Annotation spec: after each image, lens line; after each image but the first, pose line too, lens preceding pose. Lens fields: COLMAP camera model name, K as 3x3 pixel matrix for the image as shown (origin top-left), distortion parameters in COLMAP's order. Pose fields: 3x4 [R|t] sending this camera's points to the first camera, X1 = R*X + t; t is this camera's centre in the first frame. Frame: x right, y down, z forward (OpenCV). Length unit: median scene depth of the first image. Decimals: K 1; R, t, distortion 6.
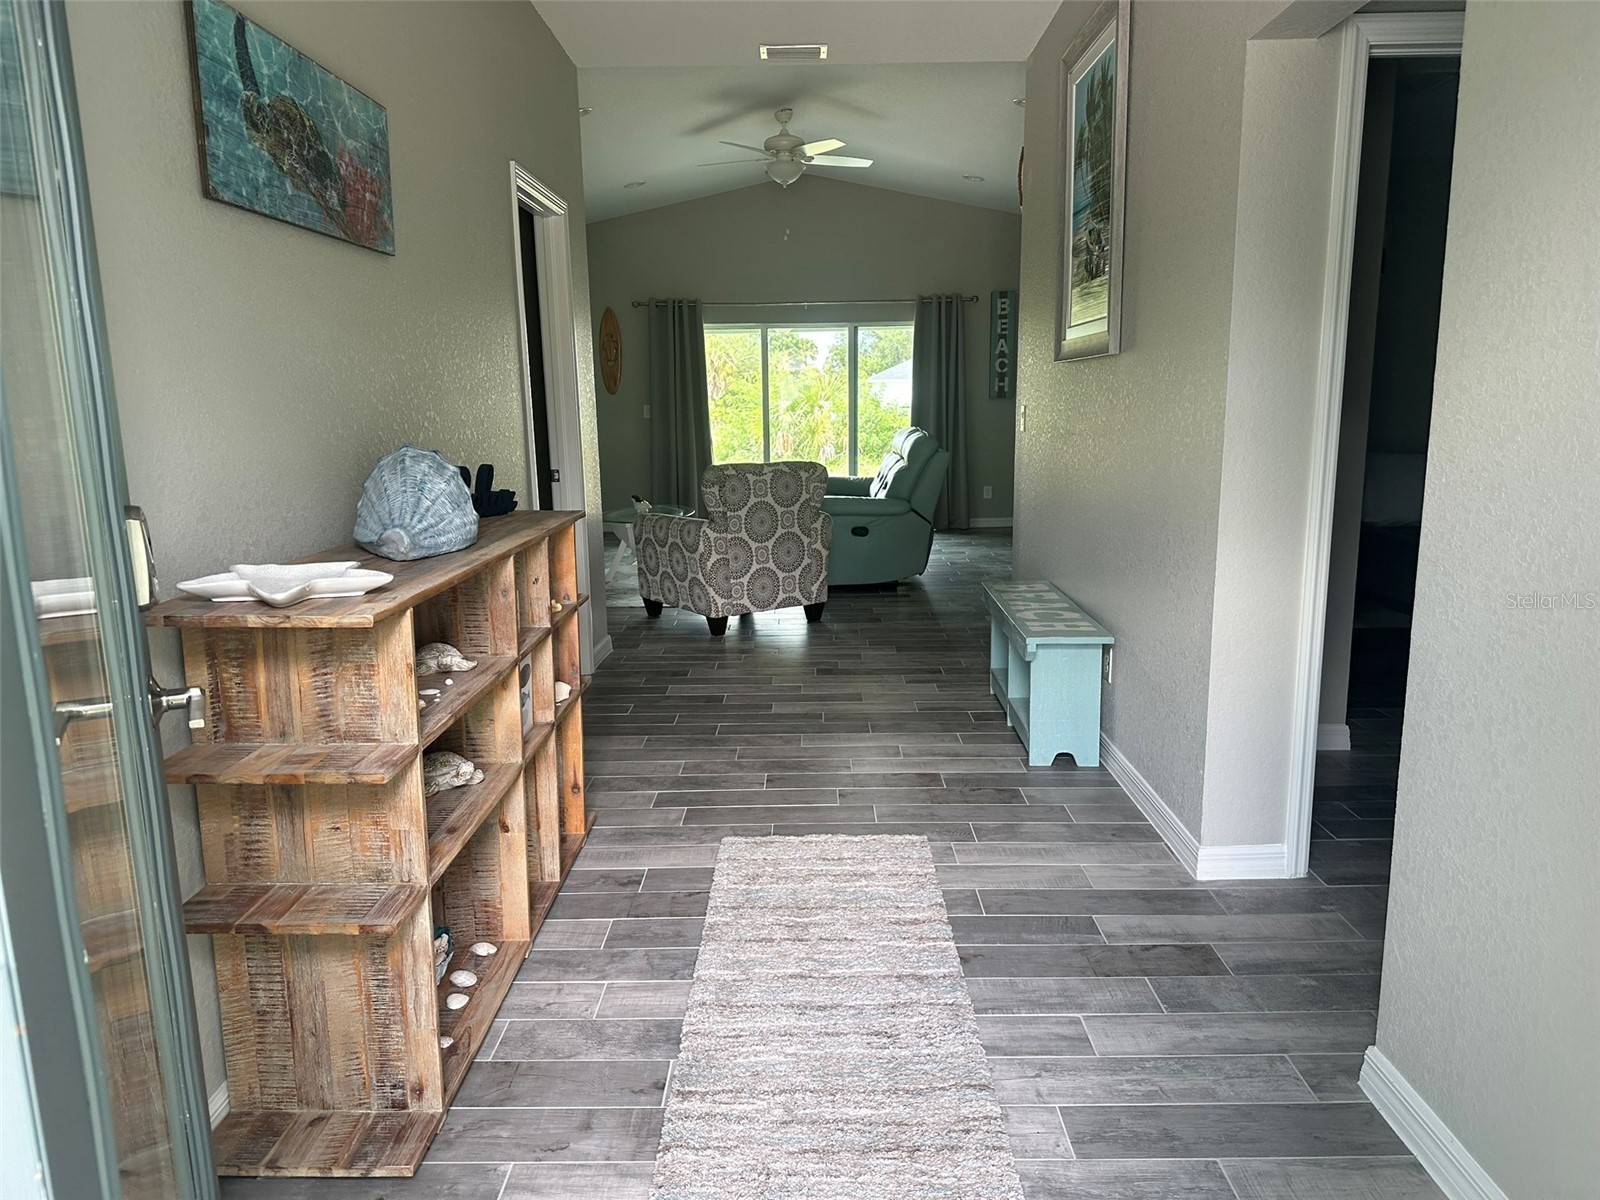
lens RADIAL K [[1105.3, 0, 794.0], [0, 1105.3, 606.8], [0, 0, 1]] dist [0.078463, -0.021414]
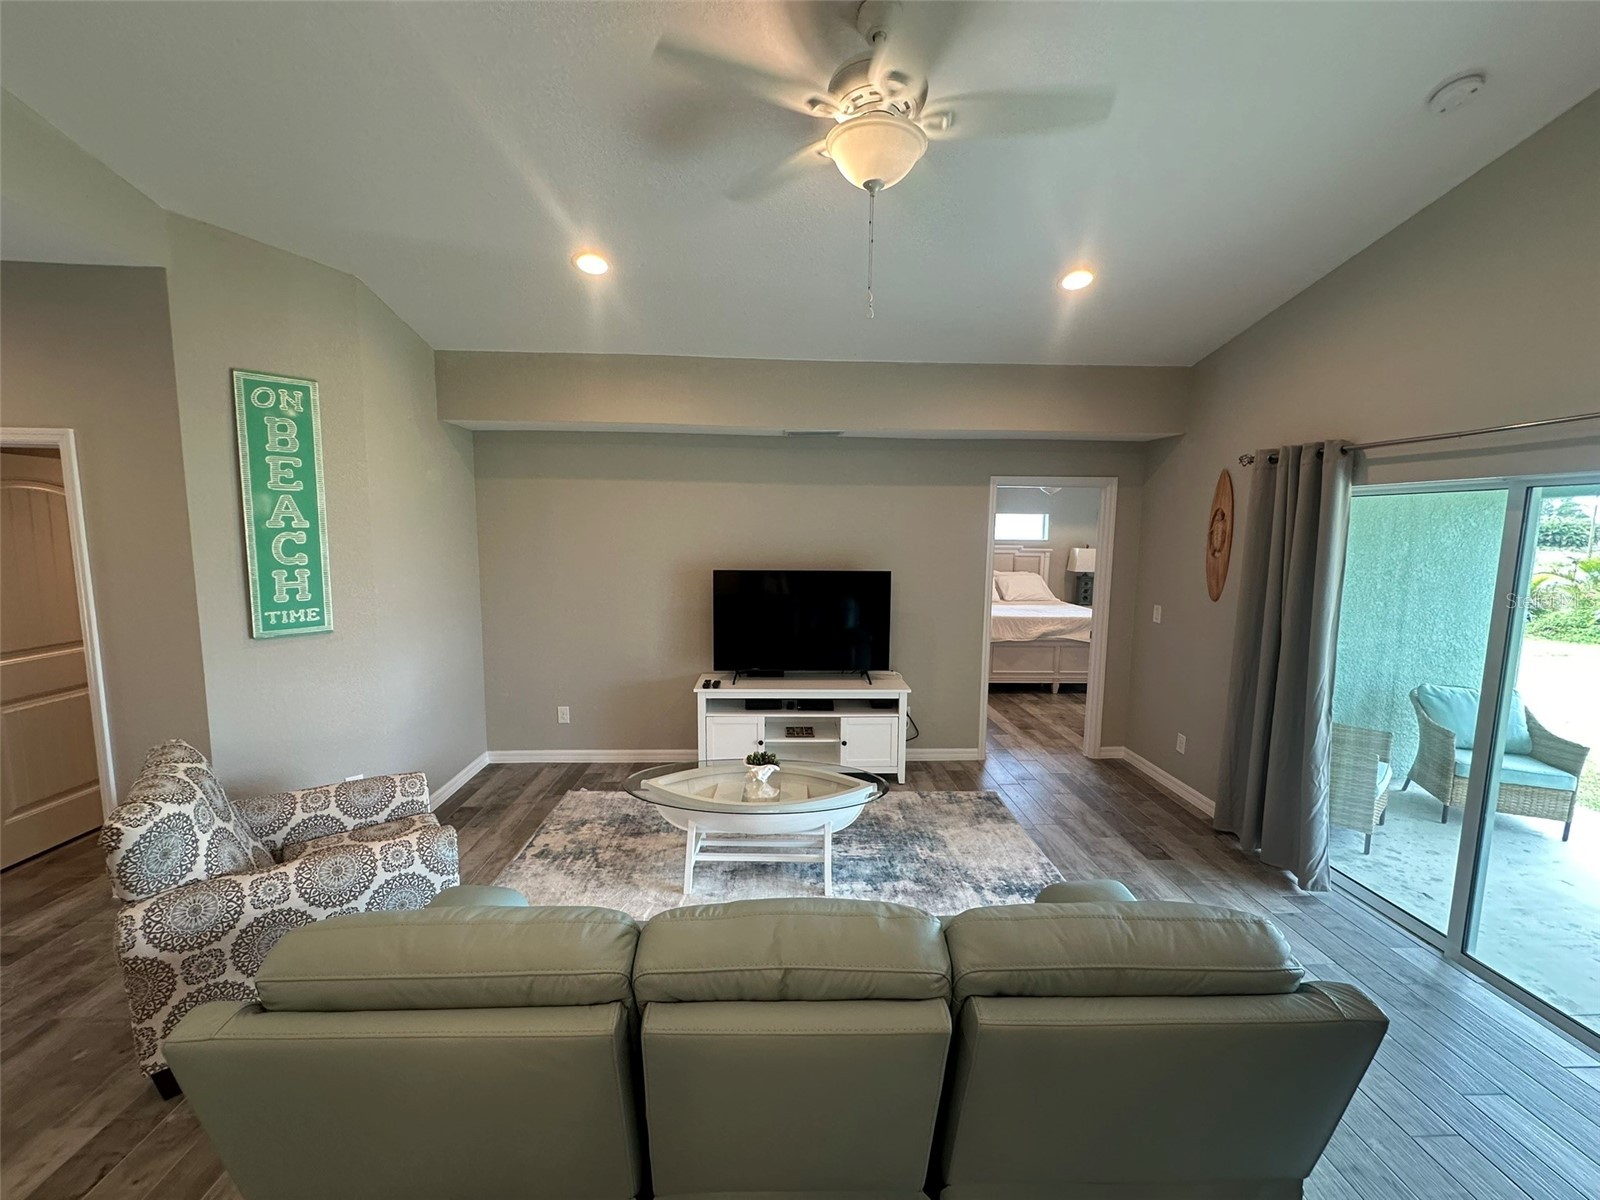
lens RADIAL K [[638.4, 0, 797.4], [0, 638.4, 599.2], [0, 0, 1]] dist [-0.001777, 0.000259]
pose [[0.064073, 0.126013, -0.989957, 0.322276], [-0.198729, 0.973739, 0.111086, -0.320598], [0.977958, 0.189616, 0.087433, 1.270292]]
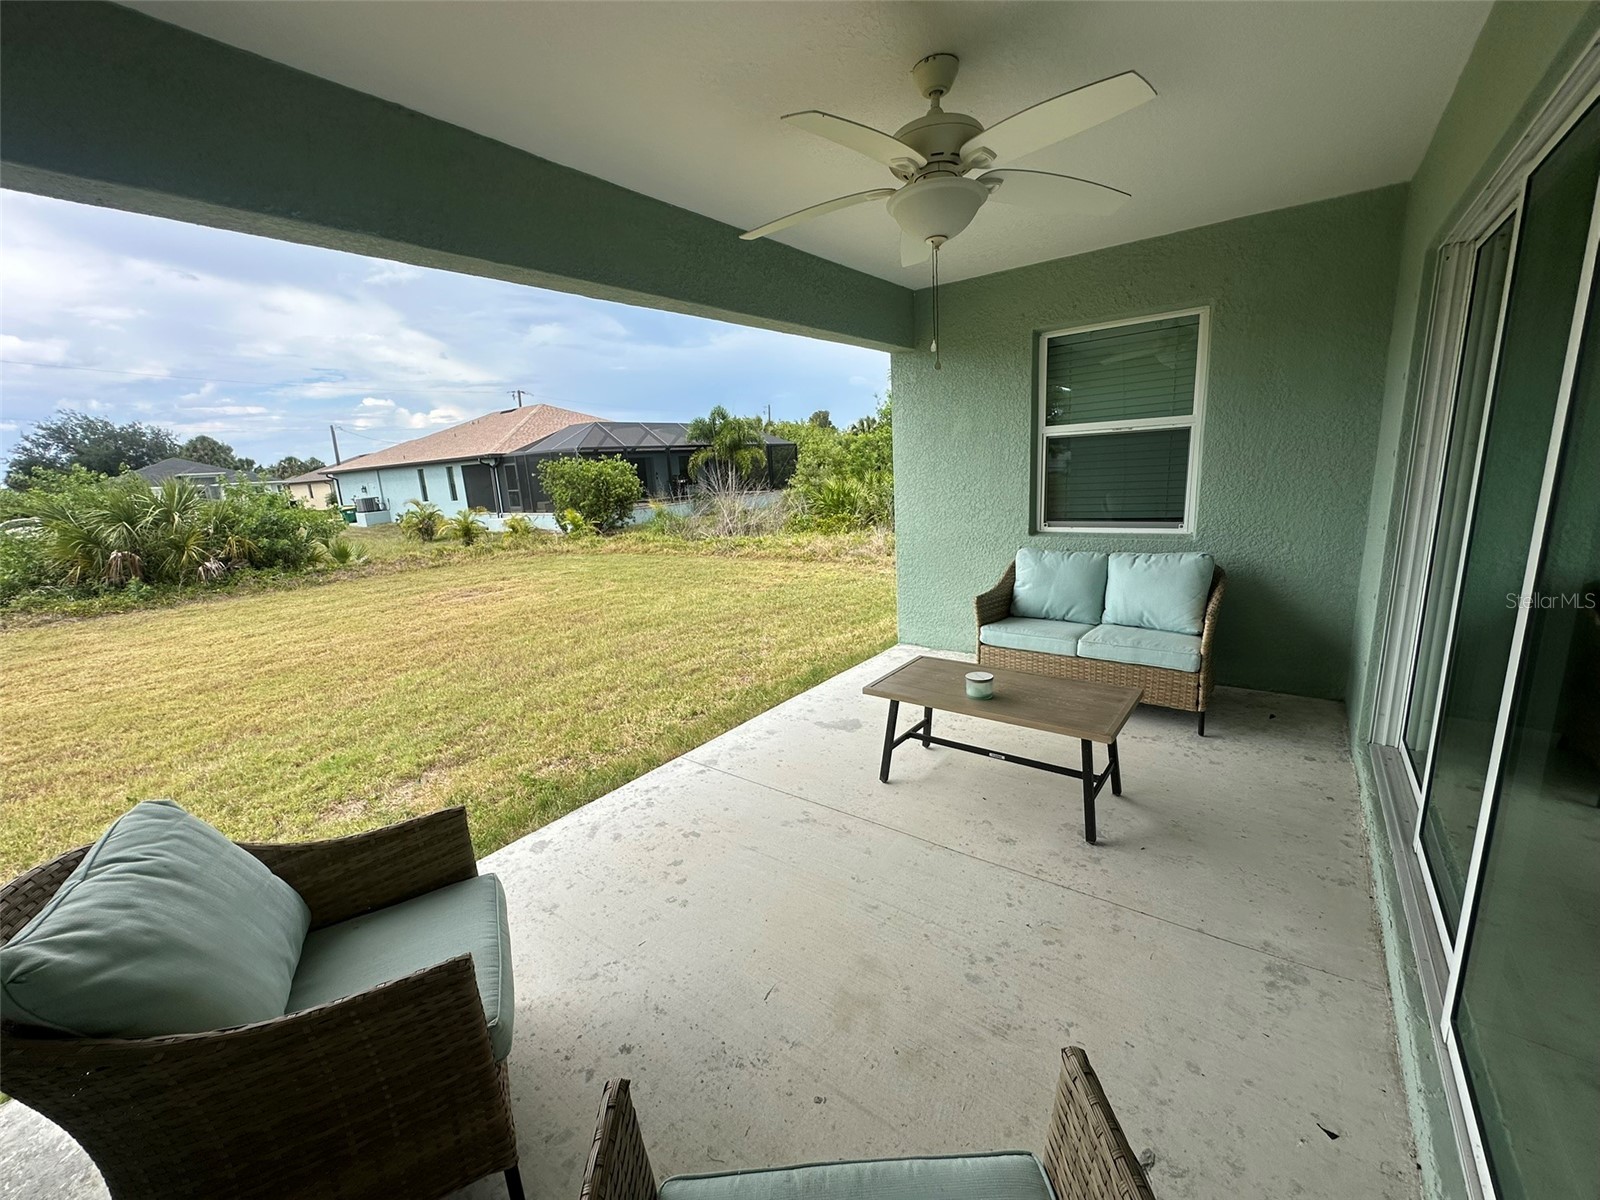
lens RADIAL K [[638.4, 0, 799.1], [0, 638.4, 600.6], [0, 0, 1]] dist [-0.001777, 0.000259]
pose [[0.596365, -0.187315, 0.780552, -0.341562], [0.196376, 0.976890, 0.084395, -0.344333], [-0.778322, 0.102952, 0.619367, 1.823873]]
